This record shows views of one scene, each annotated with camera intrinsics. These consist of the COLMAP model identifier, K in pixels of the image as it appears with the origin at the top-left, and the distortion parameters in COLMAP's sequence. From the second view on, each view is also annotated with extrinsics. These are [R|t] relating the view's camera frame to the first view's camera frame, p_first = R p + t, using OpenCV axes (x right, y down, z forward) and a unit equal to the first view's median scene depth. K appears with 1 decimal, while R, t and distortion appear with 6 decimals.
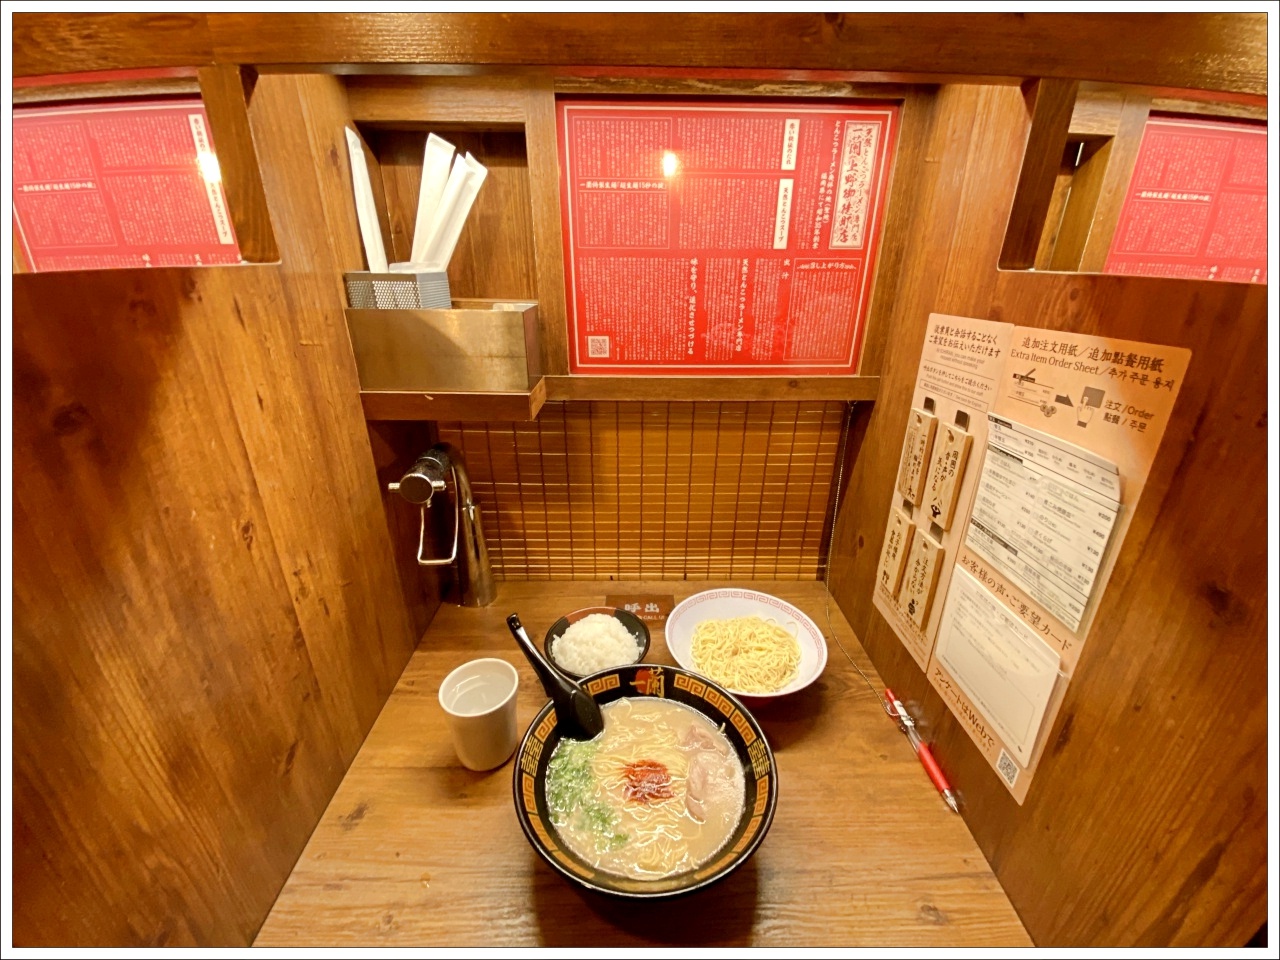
lens RADIAL K [[512.9, 0, 640.0], [0, 512.9, 480.0], [0, 0, 1]] dist [-0.000866, -0.000154]
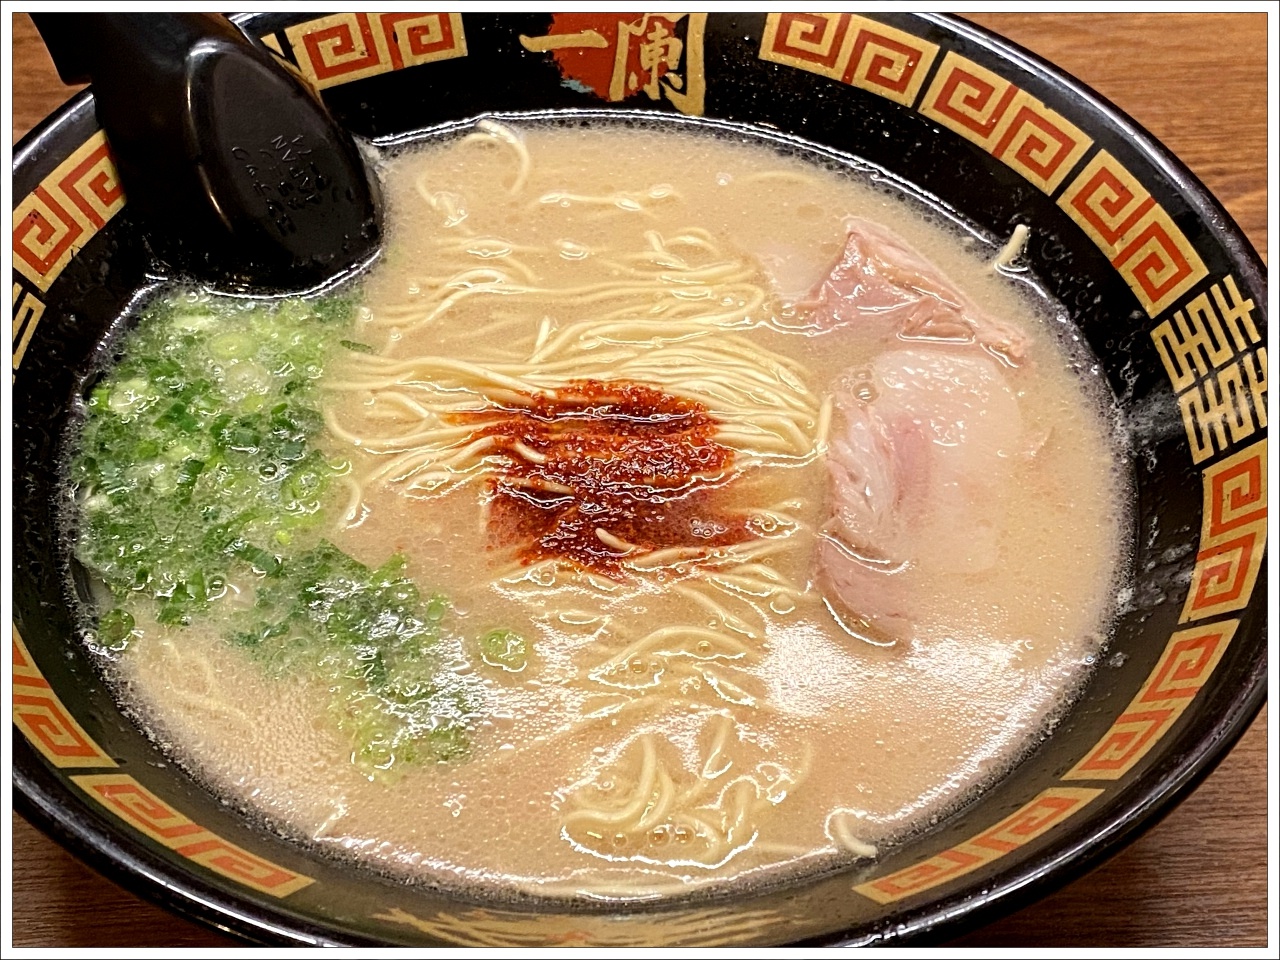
lens RADIAL K [[1927.5, 0, 660.3], [0, 1927.5, 482.3], [0, 0, 1]] dist [0.147226, -0.972498]
pose [[0.999277, 0.007206, 0.037322, 0.005176], [-0.022900, 0.897806, 0.439796, 0.241392], [-0.030338, -0.440333, 0.897322, 0.314903]]
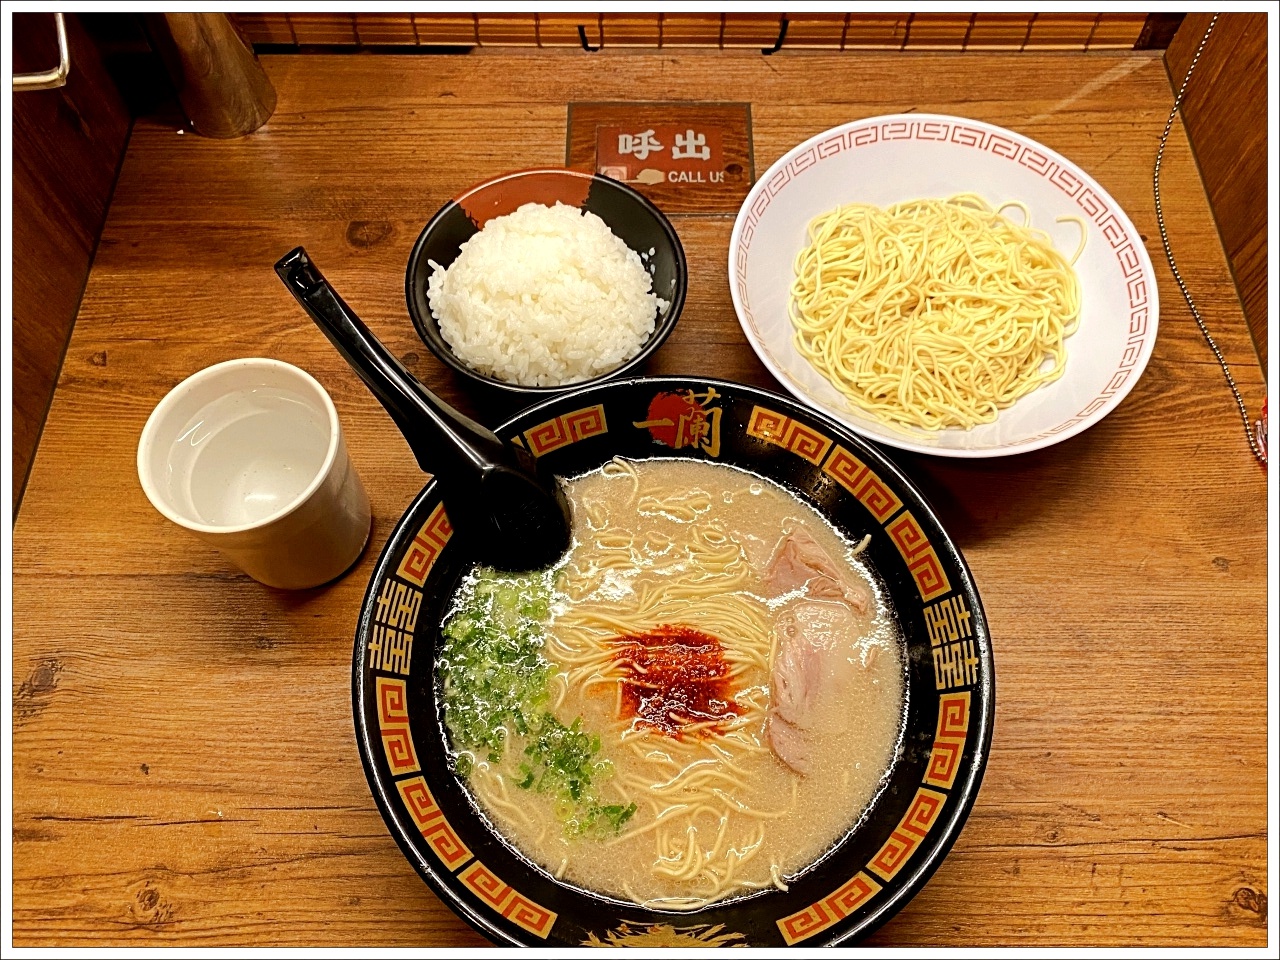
lens RADIAL K [[975.0, 0, 640.0], [0, 975.0, 480.0], [0, 0, 1]] dist [0.027639, -0.051145]
pose [[0.999918, 0.008961, -0.009198, -0.008003], [-0.000654, 0.750901, 0.660415, -0.057671], [0.012824, -0.660354, 0.750845, 0.433358]]
